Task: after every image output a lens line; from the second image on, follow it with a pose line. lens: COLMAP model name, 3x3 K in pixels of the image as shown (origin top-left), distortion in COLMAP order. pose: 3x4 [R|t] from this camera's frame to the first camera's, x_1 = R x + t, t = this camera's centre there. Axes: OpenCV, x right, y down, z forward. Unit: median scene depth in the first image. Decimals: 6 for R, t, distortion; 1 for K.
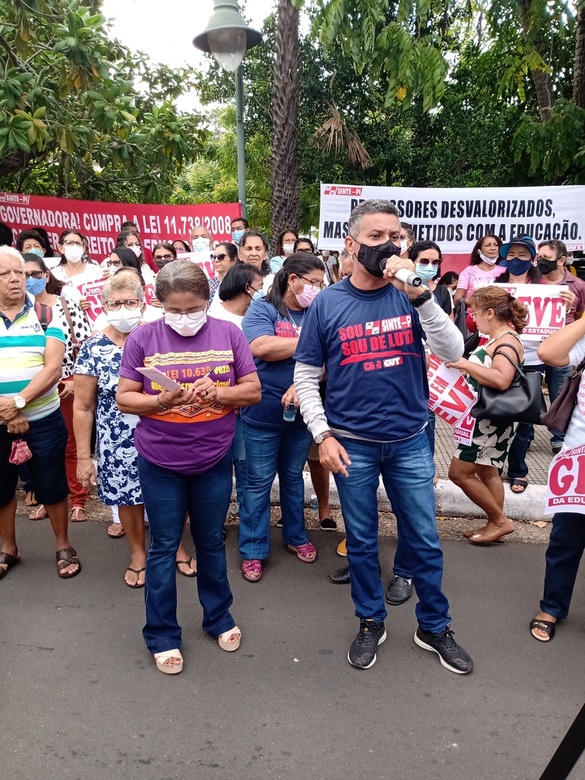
lens RADIAL K [[614.1, 0, 298.2], [0, 614.1, 386.1], [0, 0, 1]] dist [0.057367, -0.085062]
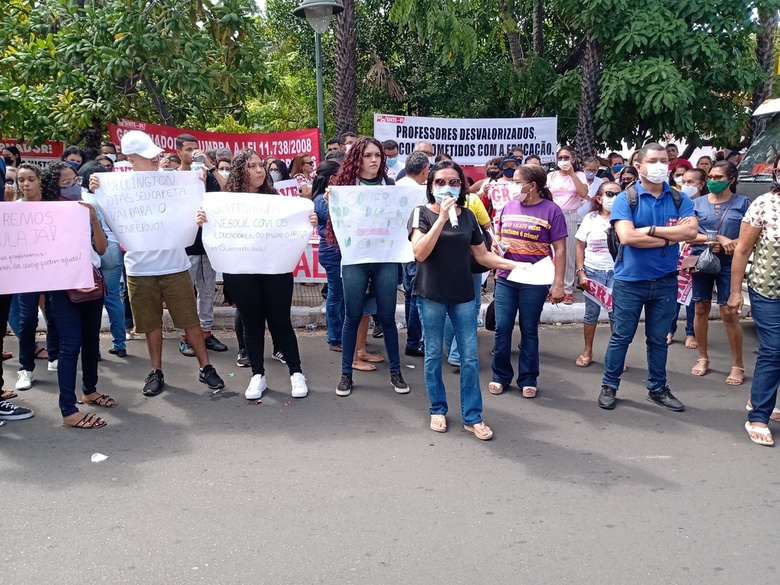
lens RADIAL K [[614.1, 0, 392.4], [0, 614.1, 294.8], [0, 0, 1]] dist [0.057367, -0.085062]
pose [[0.973975, -0.052640, 0.220459, -0.243018], [0.054555, 0.998507, -0.002605, 0.072616], [-0.219993, 0.014565, 0.975393, -0.318880]]
